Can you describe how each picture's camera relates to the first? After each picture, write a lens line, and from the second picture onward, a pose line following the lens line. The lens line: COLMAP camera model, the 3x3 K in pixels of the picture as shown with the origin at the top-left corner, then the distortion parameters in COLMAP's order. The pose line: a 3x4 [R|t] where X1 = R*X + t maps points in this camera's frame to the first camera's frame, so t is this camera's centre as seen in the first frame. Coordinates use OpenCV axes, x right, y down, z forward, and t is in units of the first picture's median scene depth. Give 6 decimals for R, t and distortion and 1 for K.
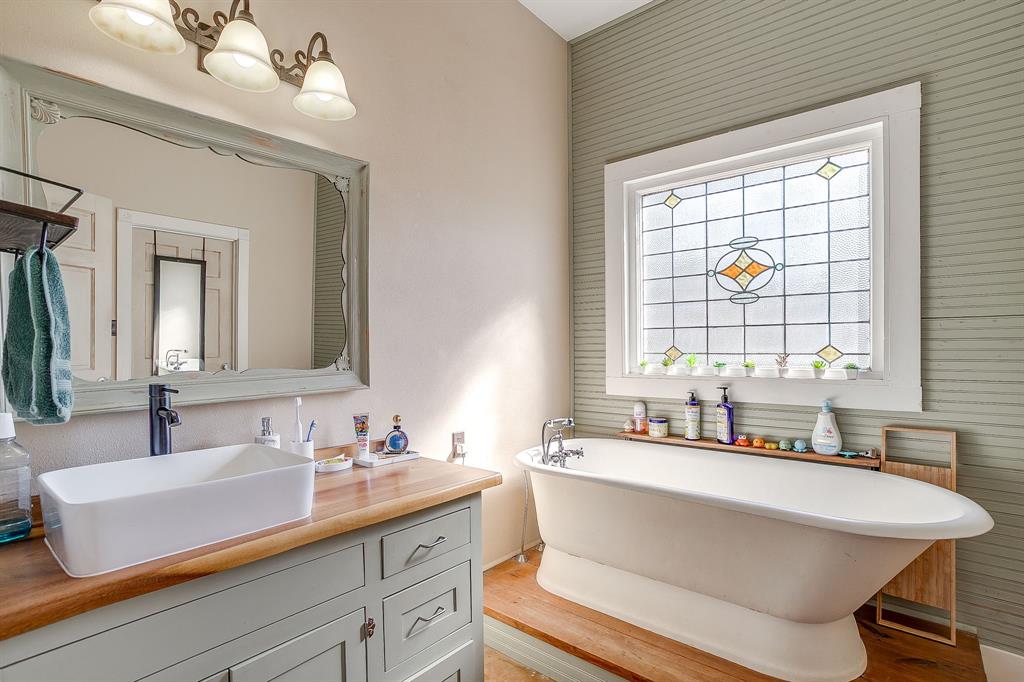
lens RADIAL K [[501.9, 0, 508.9], [0, 501.9, 340.5], [0, 0, 1]] dist [-0.059056, 0.038933]
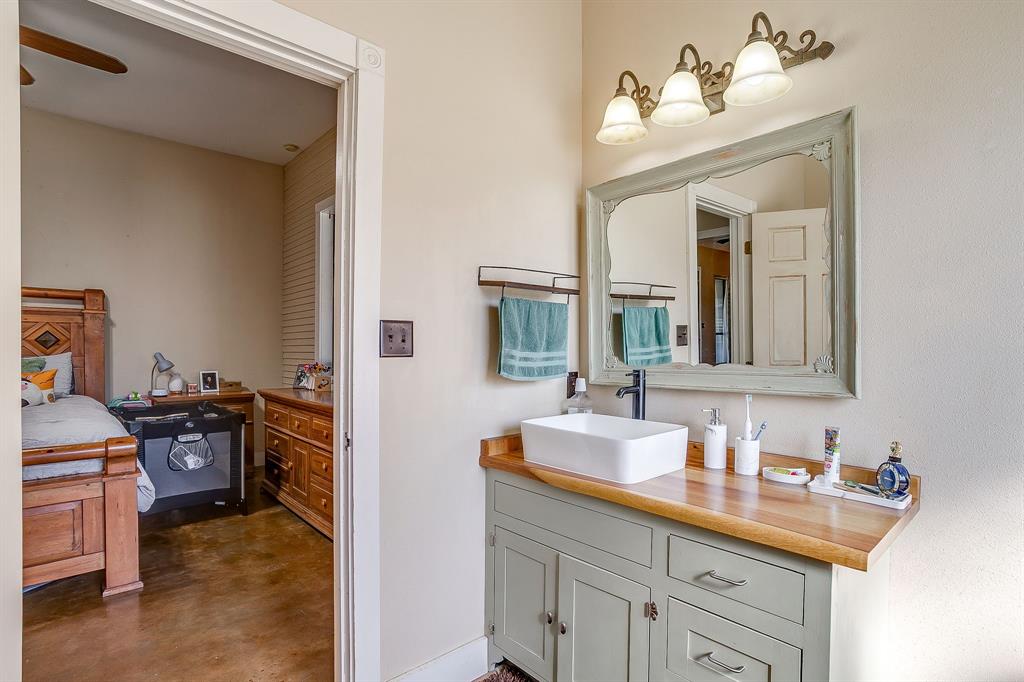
lens RADIAL K [[501.9, 0, 508.9], [0, 501.9, 340.5], [0, 0, 1]] dist [-0.059056, 0.038933]
pose [[-0.117169, 0.000099, -0.993112, 0.643099], [0.009356, 0.999956, -0.001004, 0.002043], [0.993068, -0.009409, -0.117165, 0.660062]]
